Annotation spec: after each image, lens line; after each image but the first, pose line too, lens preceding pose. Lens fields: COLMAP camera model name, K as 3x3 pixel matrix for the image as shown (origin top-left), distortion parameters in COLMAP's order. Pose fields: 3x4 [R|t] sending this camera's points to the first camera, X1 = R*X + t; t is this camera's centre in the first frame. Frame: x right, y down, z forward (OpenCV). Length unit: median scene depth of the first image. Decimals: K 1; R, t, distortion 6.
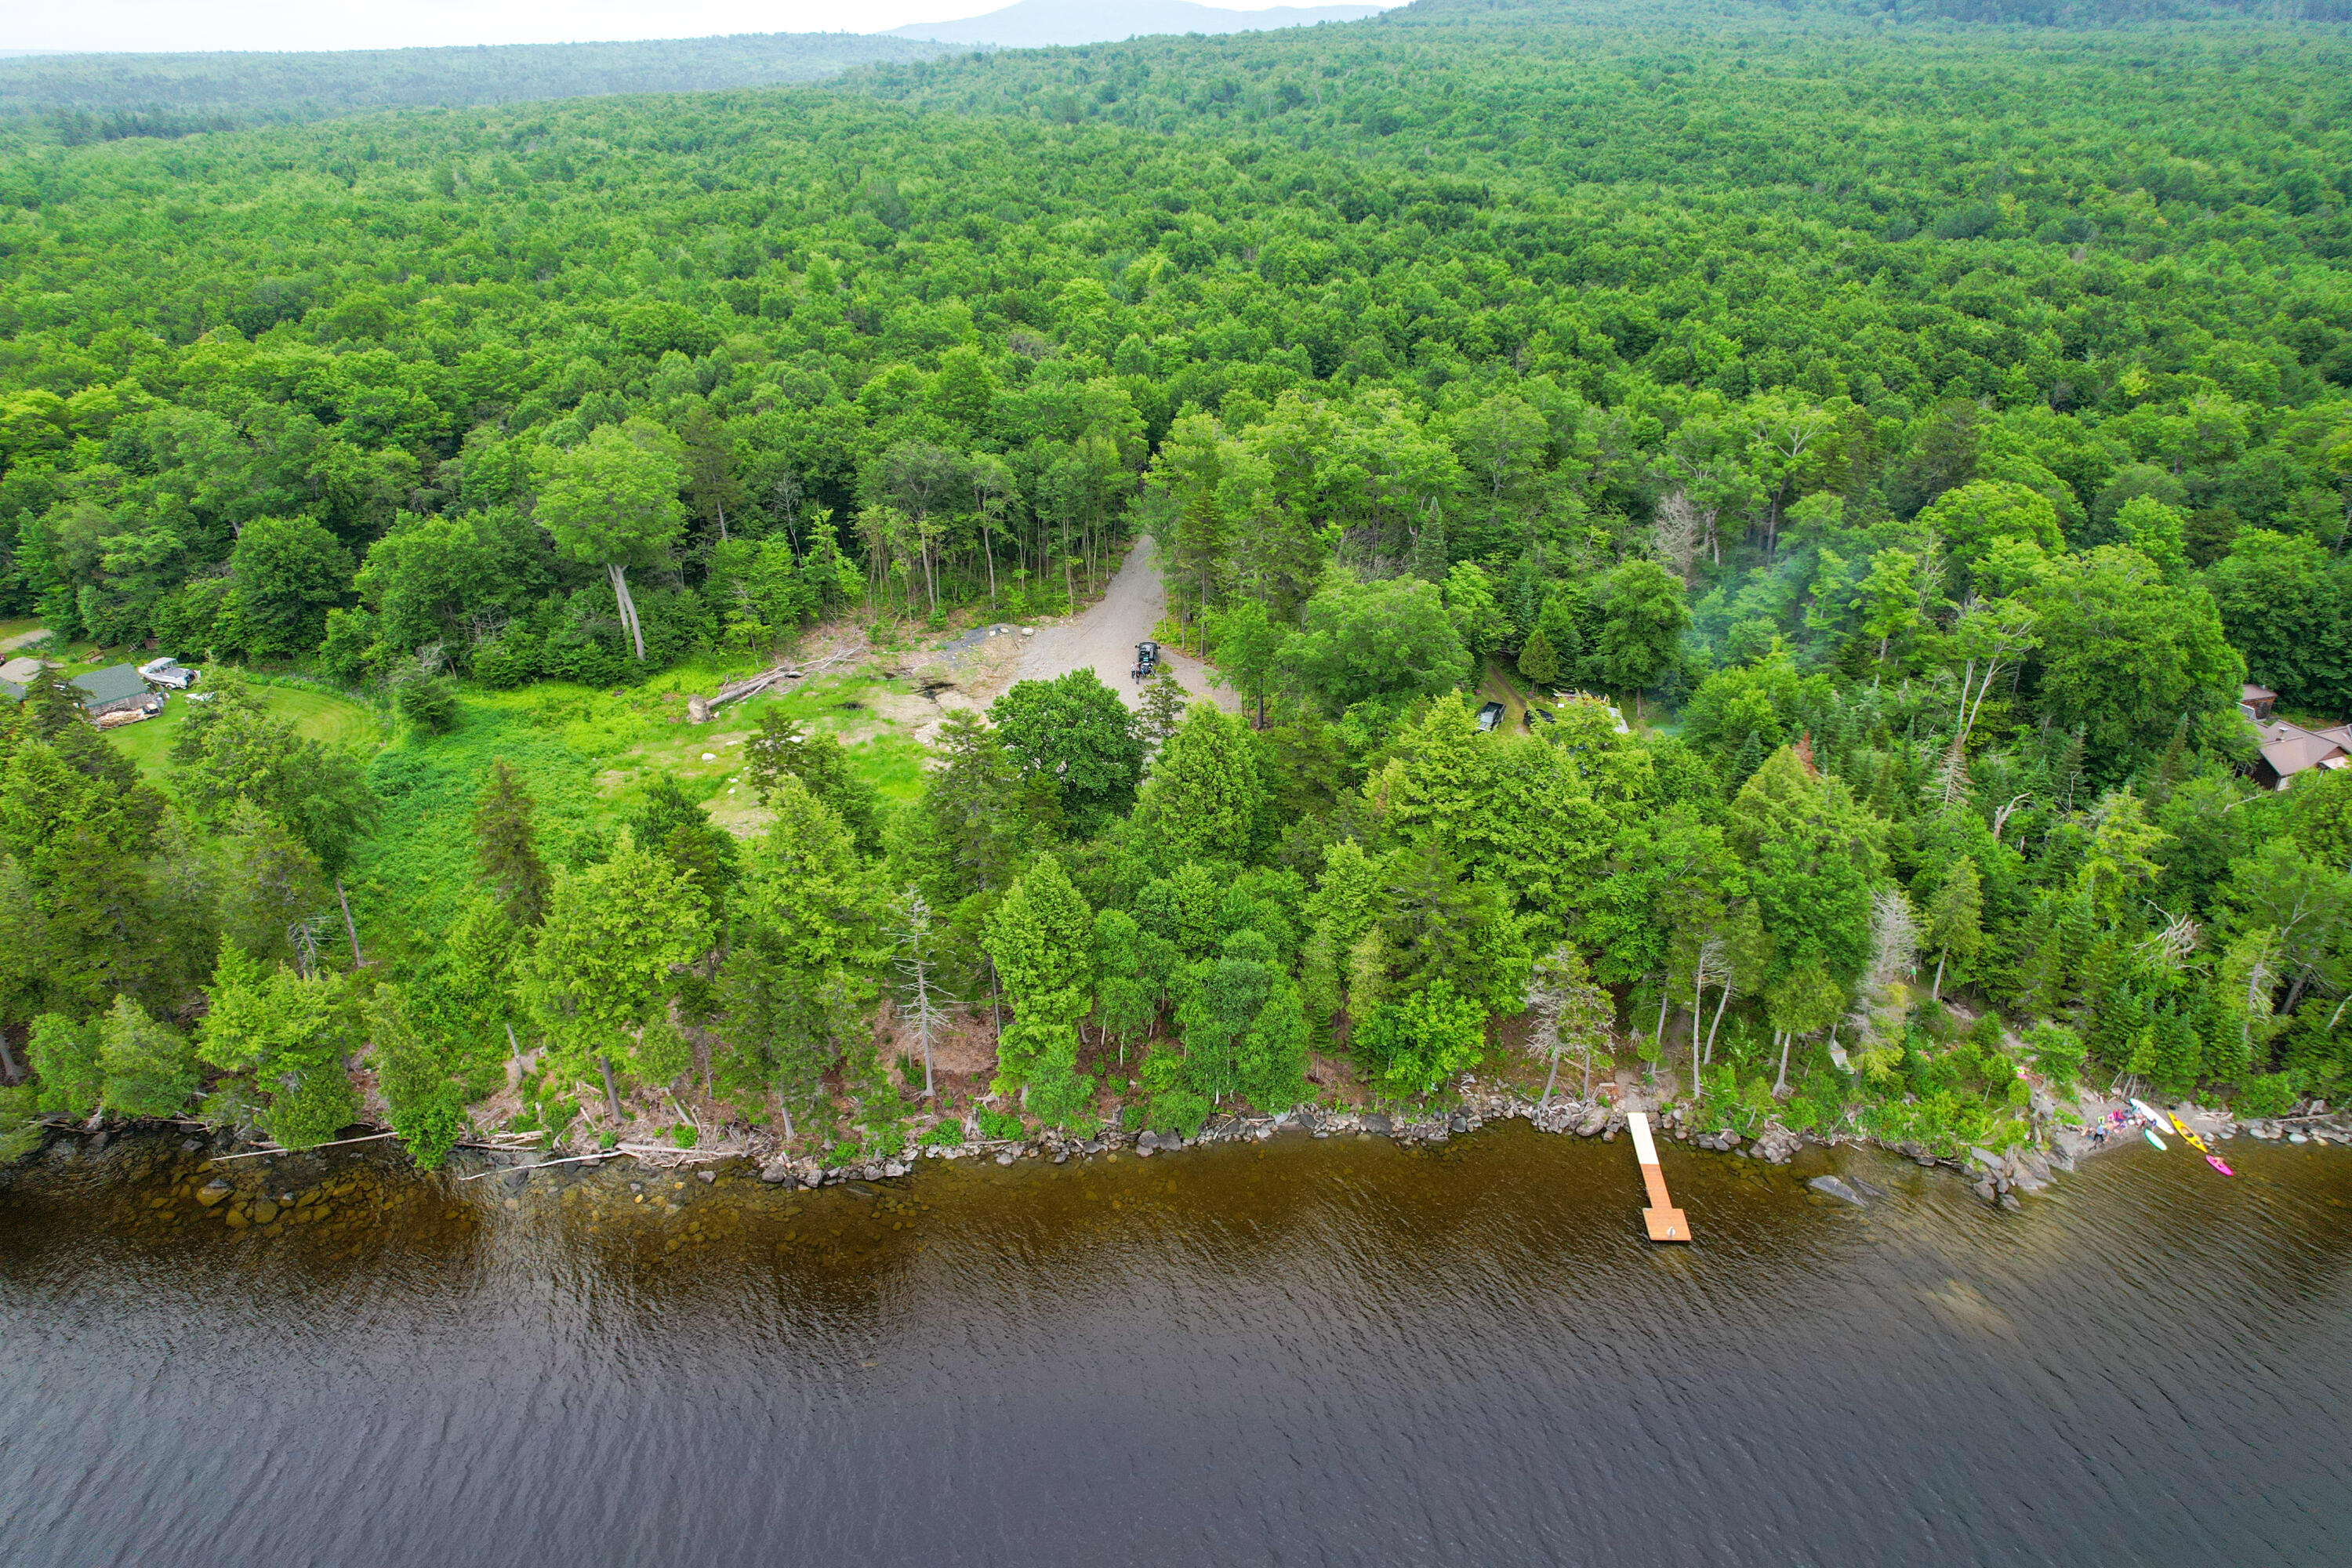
lens RADIAL K [[1488.6, 0, 1176.0], [0, 1488.6, 784.0], [0, 0, 1]] dist [-0.070395, 0.063837]
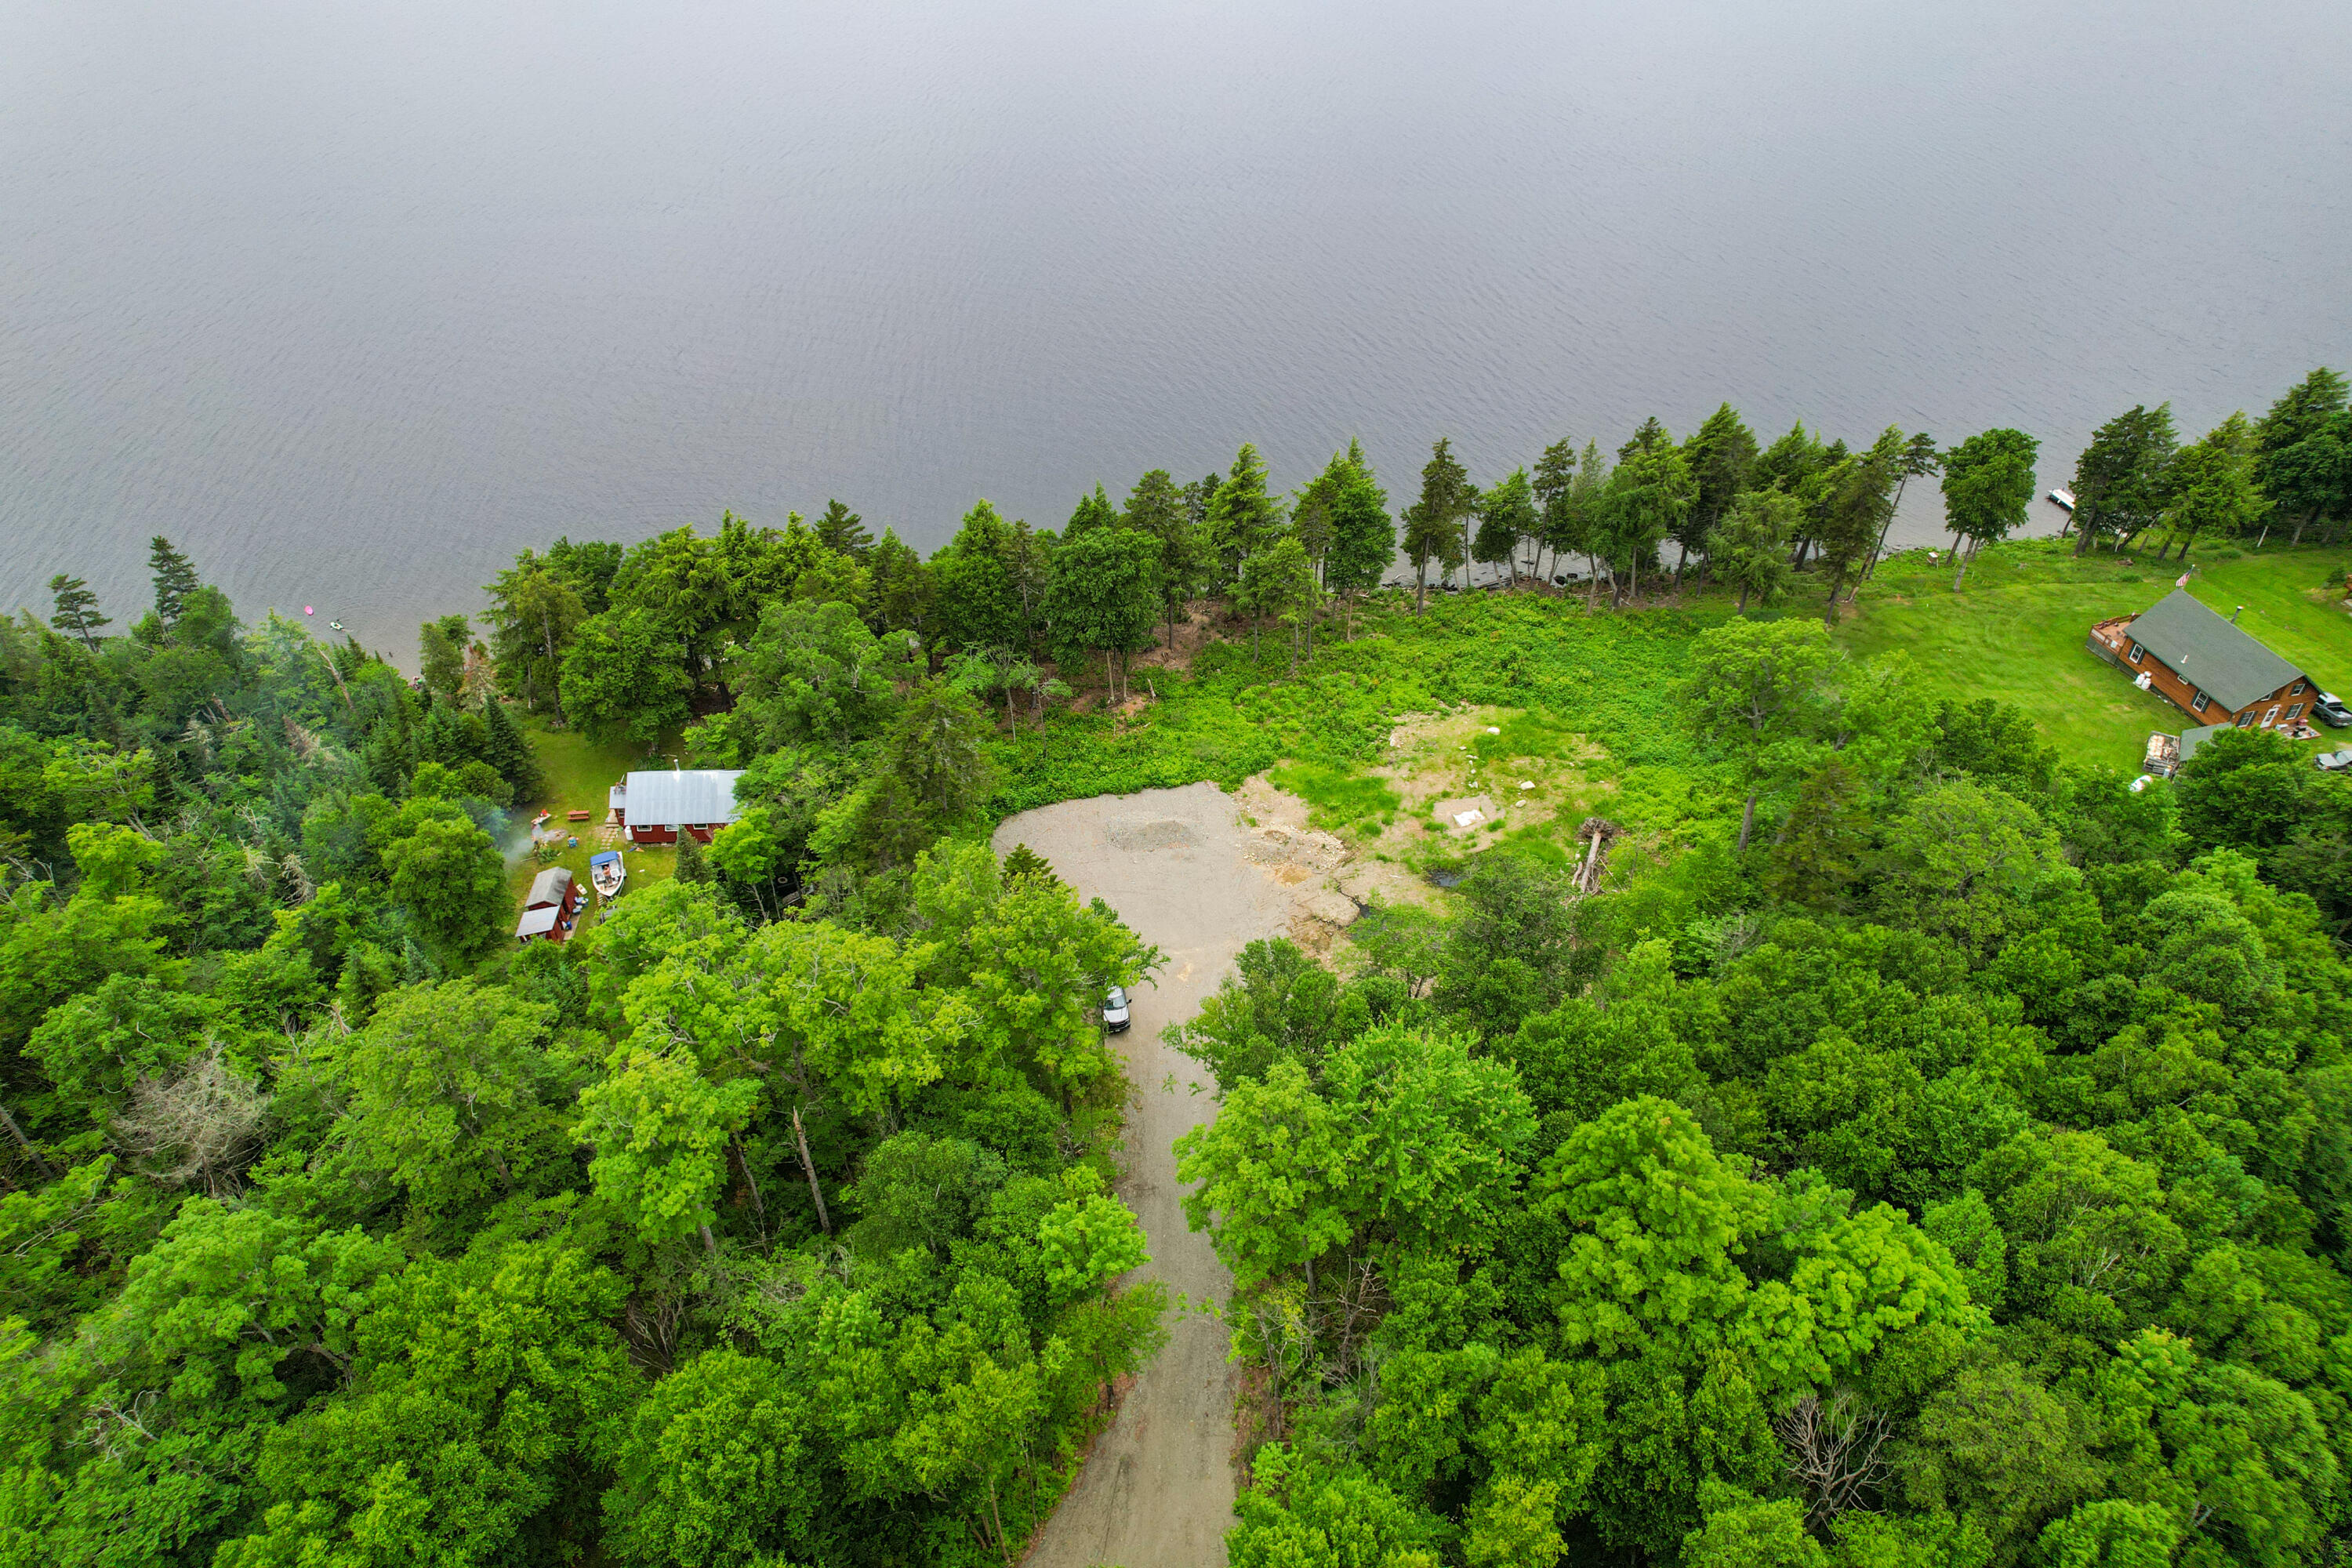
lens RADIAL K [[1488.6, 0, 1176.0], [0, 1488.6, 784.0], [0, 0, 1]] dist [-0.070395, 0.063837]
pose [[-0.987108, 0.098158, -0.126426, 0.033594], [-0.072062, 0.432744, 0.898632, -0.842825], [0.142918, 0.896157, -0.420091, 1.319422]]
